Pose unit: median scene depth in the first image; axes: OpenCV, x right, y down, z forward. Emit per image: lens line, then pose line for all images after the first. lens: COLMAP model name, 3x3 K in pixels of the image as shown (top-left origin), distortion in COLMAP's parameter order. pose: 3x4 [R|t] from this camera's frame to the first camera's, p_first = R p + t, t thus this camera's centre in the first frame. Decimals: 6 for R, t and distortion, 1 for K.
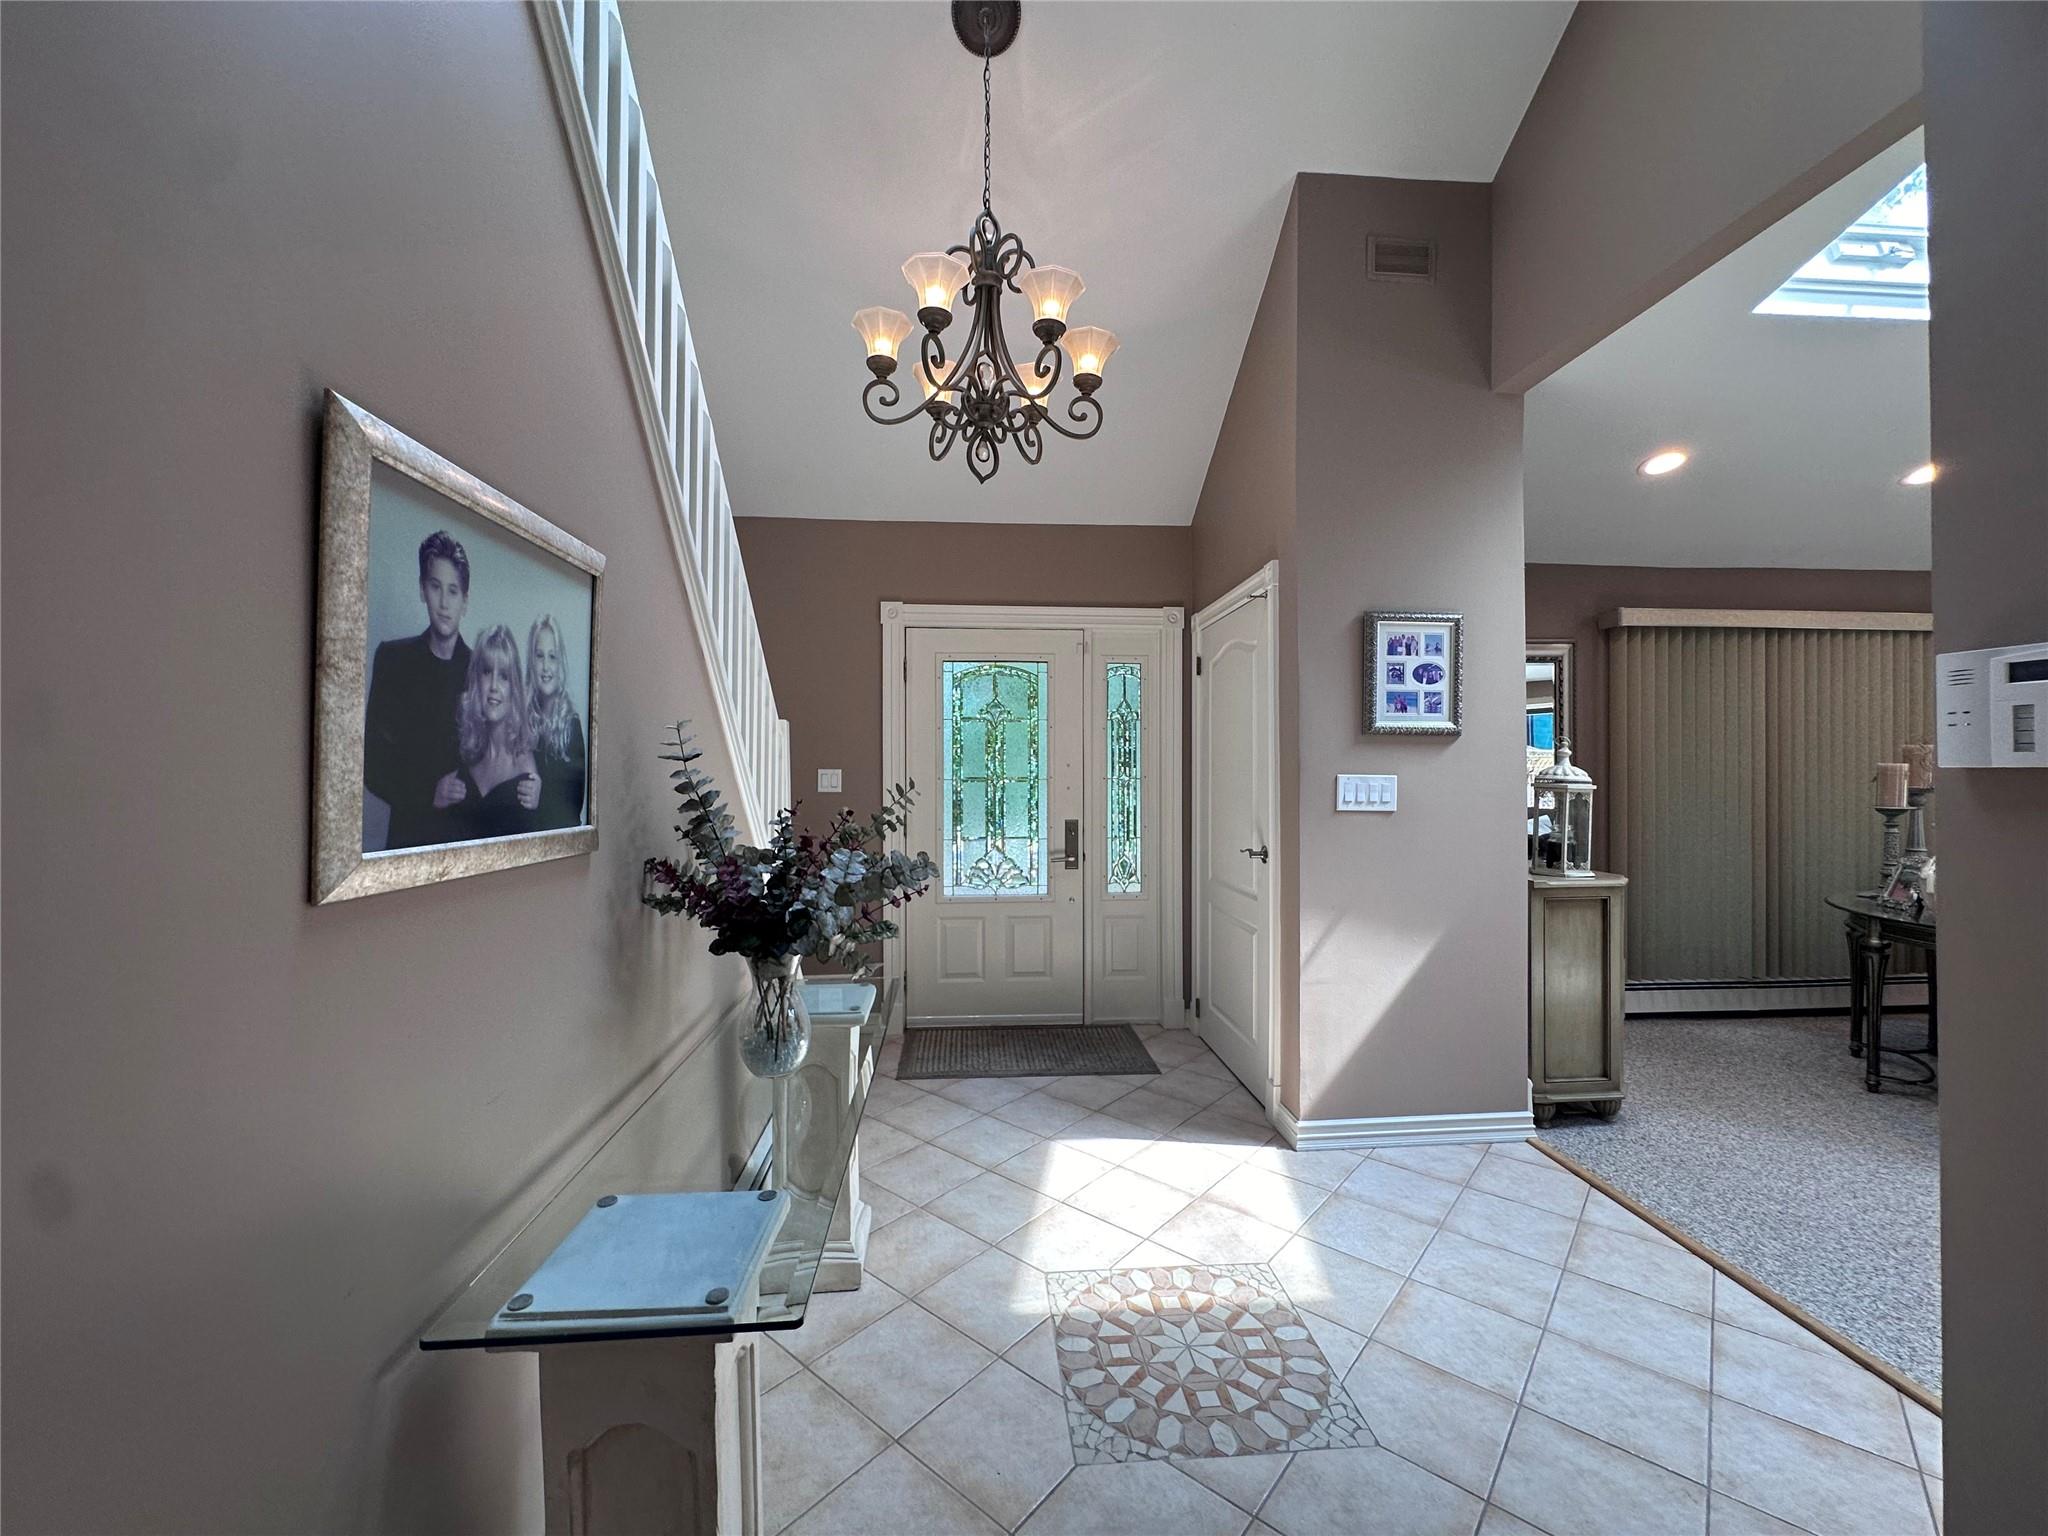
lens RADIAL K [[822.8, 0, 1027.2], [0, 822.8, 766.7], [0, 0, 1]] dist [-0.002822, 0.000143]
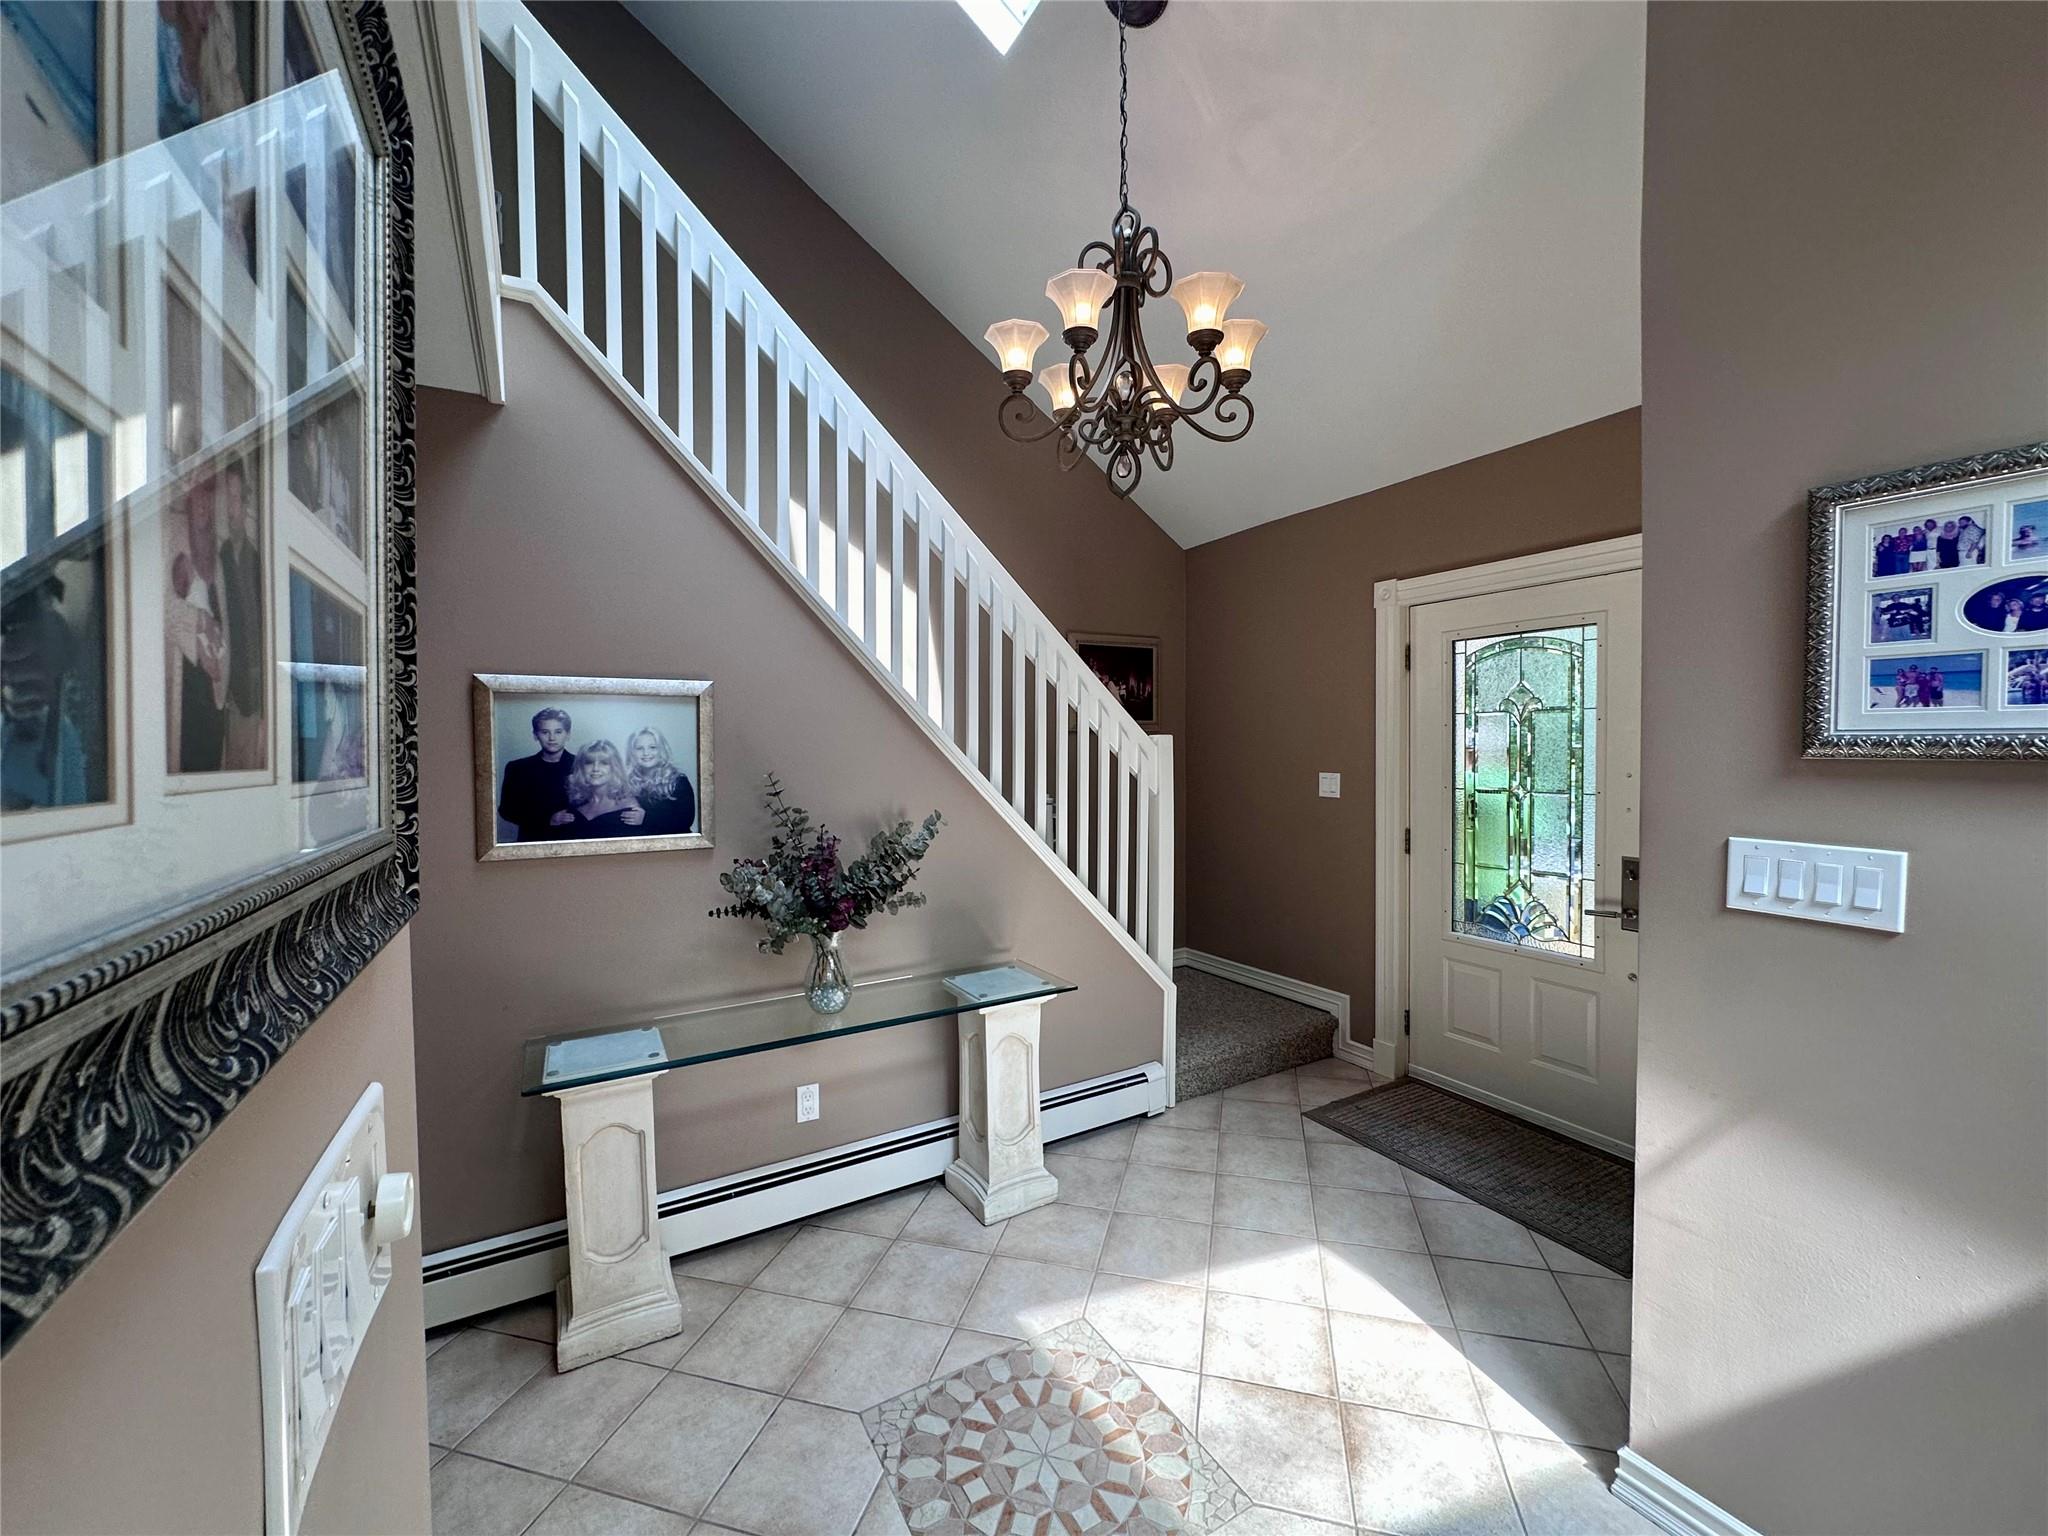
lens RADIAL K [[822.8, 0, 1026.5], [0, 822.8, 766.1], [0, 0, 1]] dist [-0.002822, 0.000143]
pose [[0.423137, 0.022167, -0.905795, 0.648400], [0.016846, 0.999335, 0.032326, -0.056716], [0.905909, -0.028937, 0.422482, 0.404262]]
